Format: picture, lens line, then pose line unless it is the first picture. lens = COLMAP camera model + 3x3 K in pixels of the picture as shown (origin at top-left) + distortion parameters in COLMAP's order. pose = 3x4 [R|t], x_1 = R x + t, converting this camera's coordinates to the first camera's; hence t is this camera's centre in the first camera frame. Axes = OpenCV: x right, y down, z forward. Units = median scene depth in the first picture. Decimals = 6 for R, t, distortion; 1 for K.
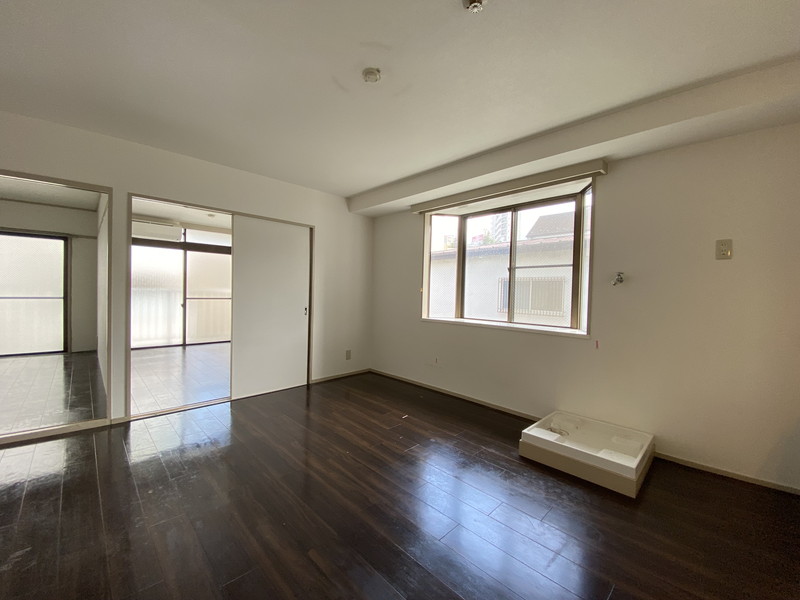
lens RADIAL K [[327.4, 0, 398.4], [0, 327.4, 299.8], [0, 0, 1]] dist [0.002162, -0.000255]
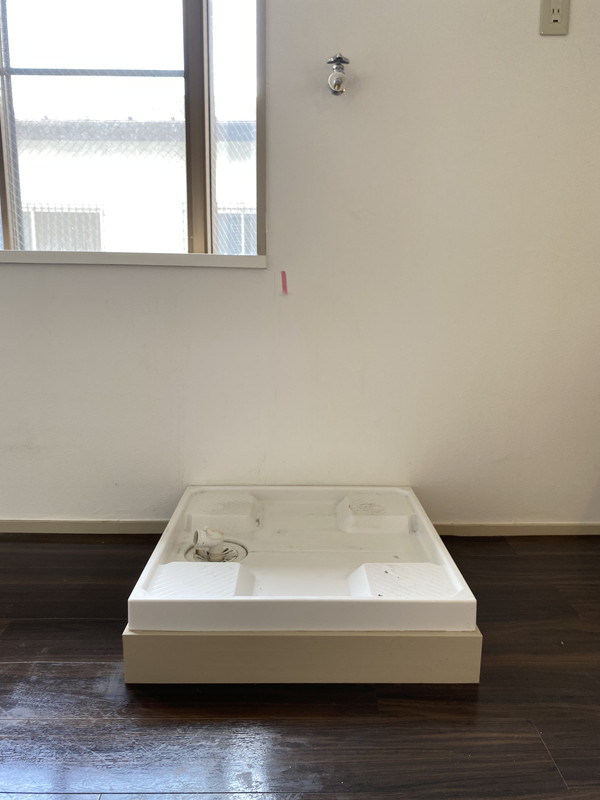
lens RADIAL K [[606.3, 0, 296.7], [0, 606.3, 401.9], [0, 0, 1]] dist [0.002315, -0.002750]
pose [[0.691610, -0.153777, 0.705711, 0.115828], [0.018692, 0.980556, 0.195348, 0.117454], [-0.722029, -0.121913, 0.681037, 0.457132]]
